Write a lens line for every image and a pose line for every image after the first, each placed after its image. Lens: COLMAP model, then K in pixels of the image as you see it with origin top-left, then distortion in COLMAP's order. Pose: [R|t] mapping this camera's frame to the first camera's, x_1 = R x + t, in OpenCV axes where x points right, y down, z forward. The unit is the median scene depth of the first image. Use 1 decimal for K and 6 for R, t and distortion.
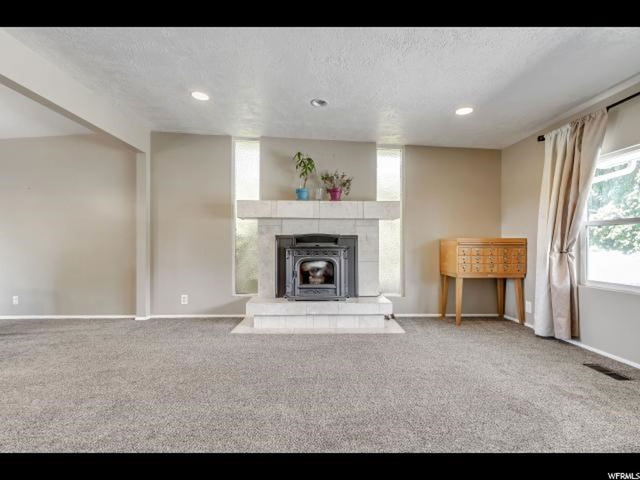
lens RADIAL K [[298.2, 0, 318.6], [0, 298.2, 245.1], [0, 0, 1]] dist [-0.000340, 0.001941]
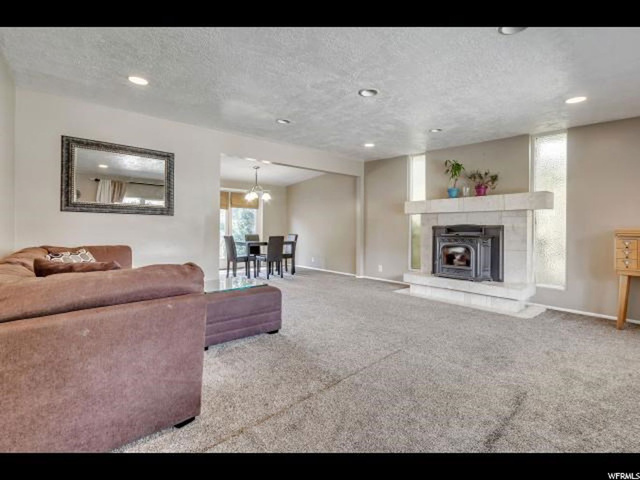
lens RADIAL K [[298.2, 0, 321.2], [0, 298.2, 230.7], [0, 0, 1]] dist [-0.000340, 0.001941]
pose [[0.630462, 0.006229, -0.776195, 0.563017], [-0.004551, 0.999980, 0.004329, -0.015849], [0.776206, 0.000803, 0.630478, -0.205620]]
